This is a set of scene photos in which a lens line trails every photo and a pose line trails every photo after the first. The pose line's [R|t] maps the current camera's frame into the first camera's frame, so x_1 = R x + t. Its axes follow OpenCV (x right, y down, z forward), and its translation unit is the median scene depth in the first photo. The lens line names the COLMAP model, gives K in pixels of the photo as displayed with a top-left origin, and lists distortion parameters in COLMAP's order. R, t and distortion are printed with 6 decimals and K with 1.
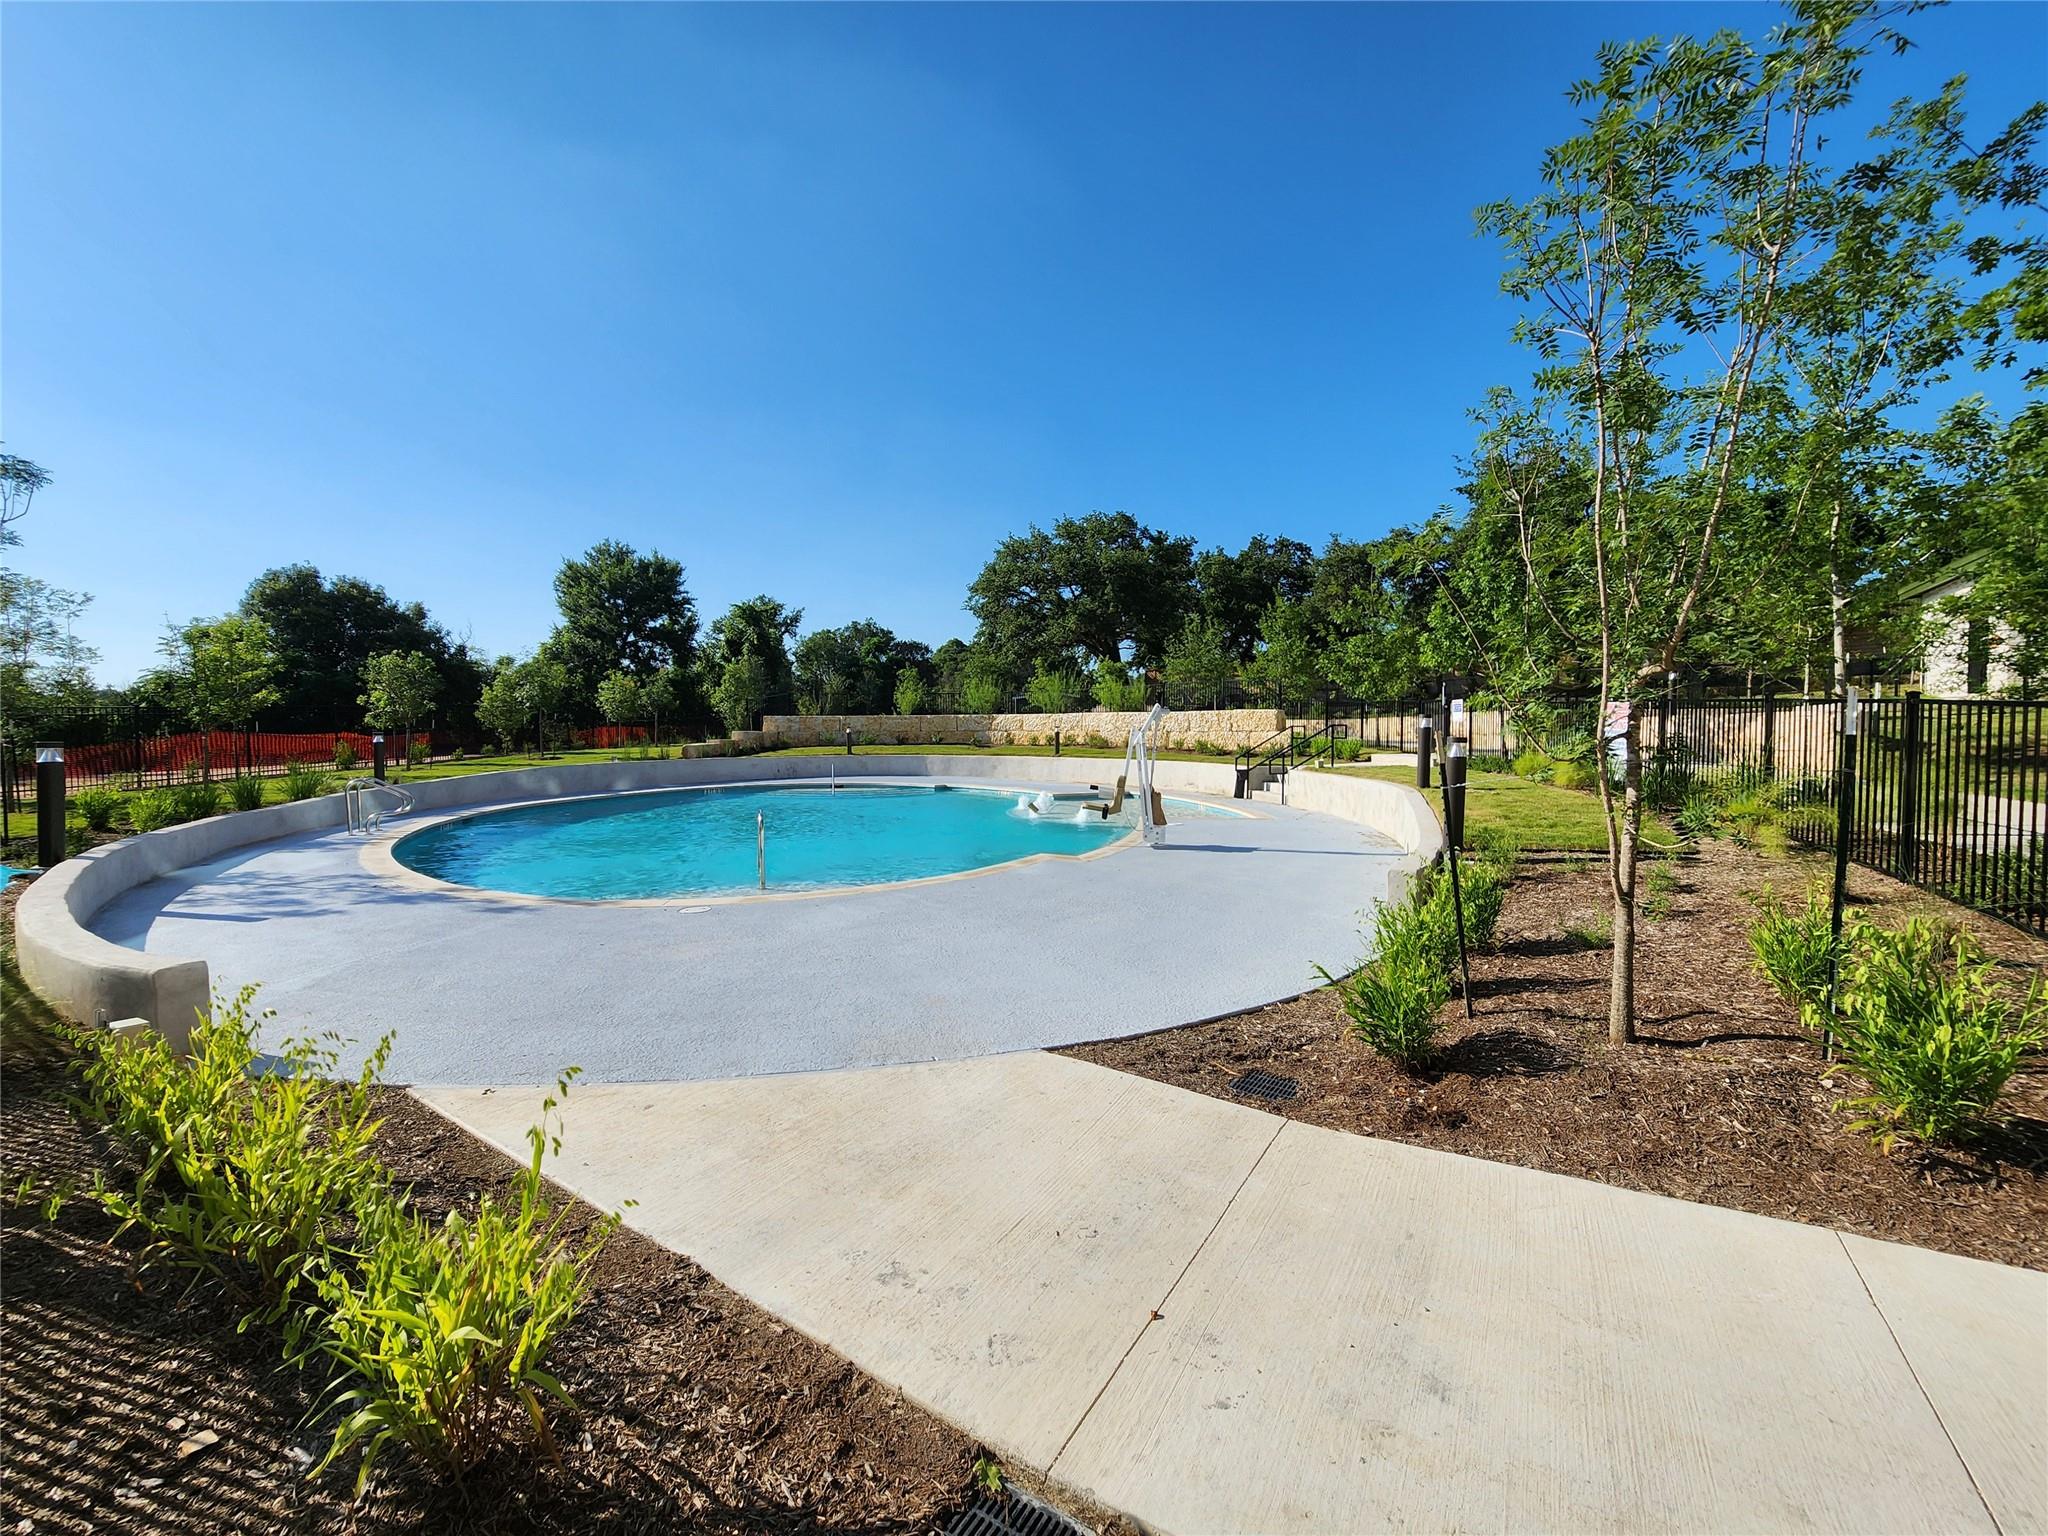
lens RADIAL K [[833.7, 0, 1020.2], [0, 833.7, 768.3], [0, 0, 1]] dist [-0.000111, 0.000046]
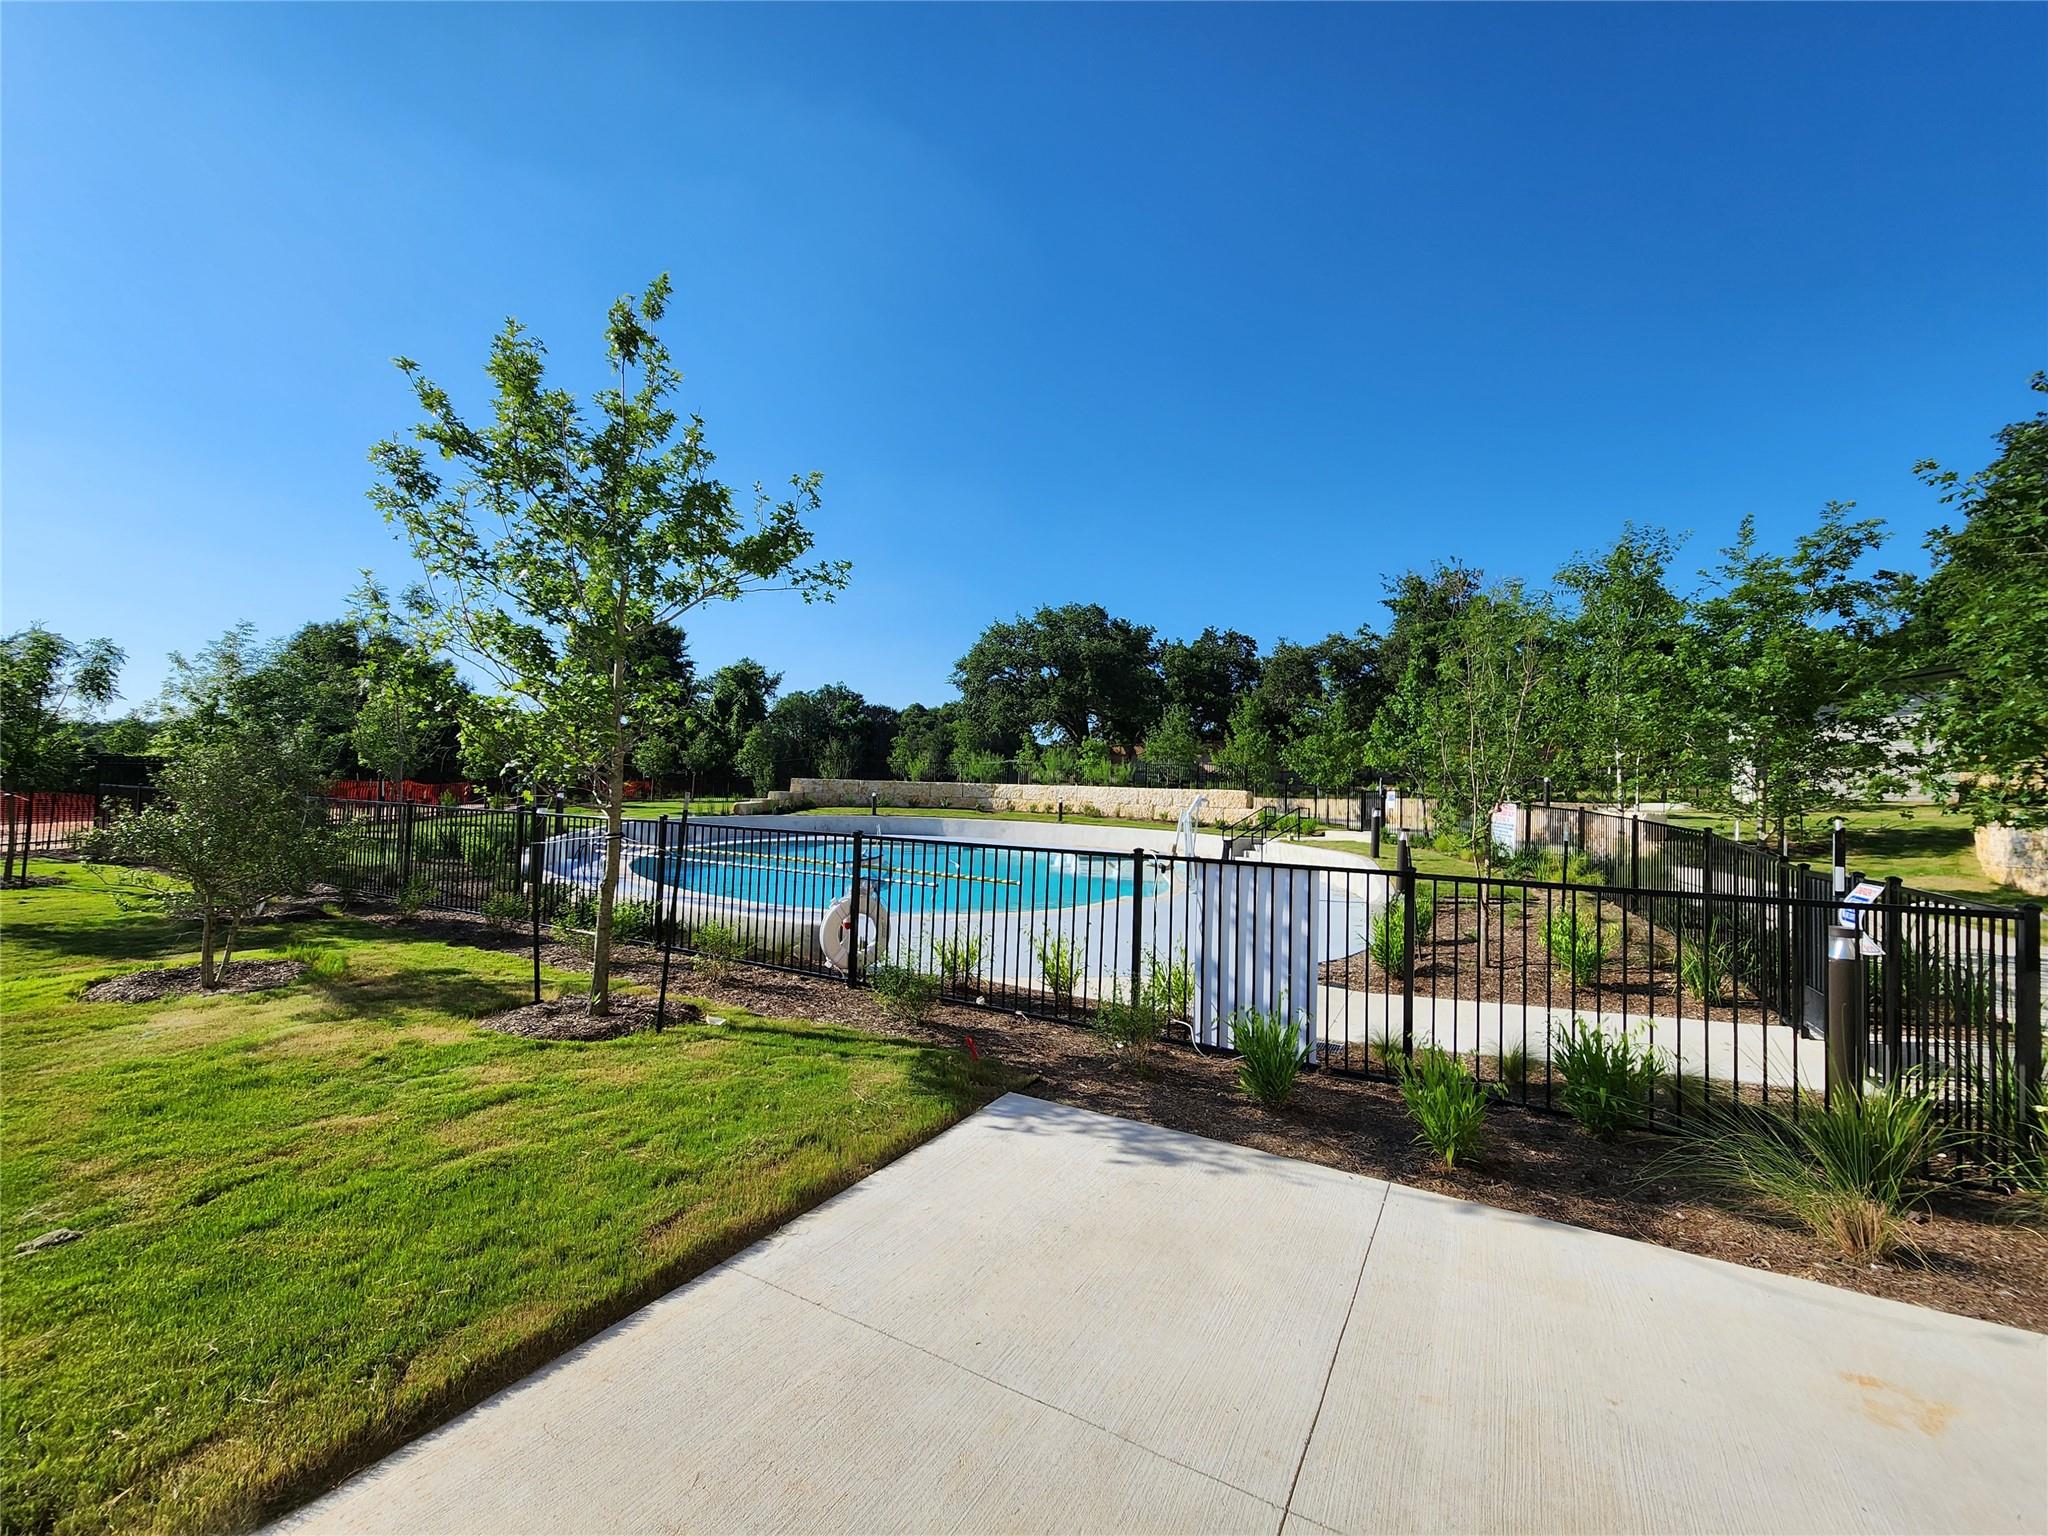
lens RADIAL K [[833.7, 0, 1026.5], [0, 833.7, 764.0], [0, 0, 1]] dist [-0.000111, 0.000046]
pose [[0.995884, 0.037216, 0.082641, -0.064118], [-0.030593, 0.996324, -0.080011, -0.001223], [-0.085315, 0.077154, 0.993362, -0.105121]]
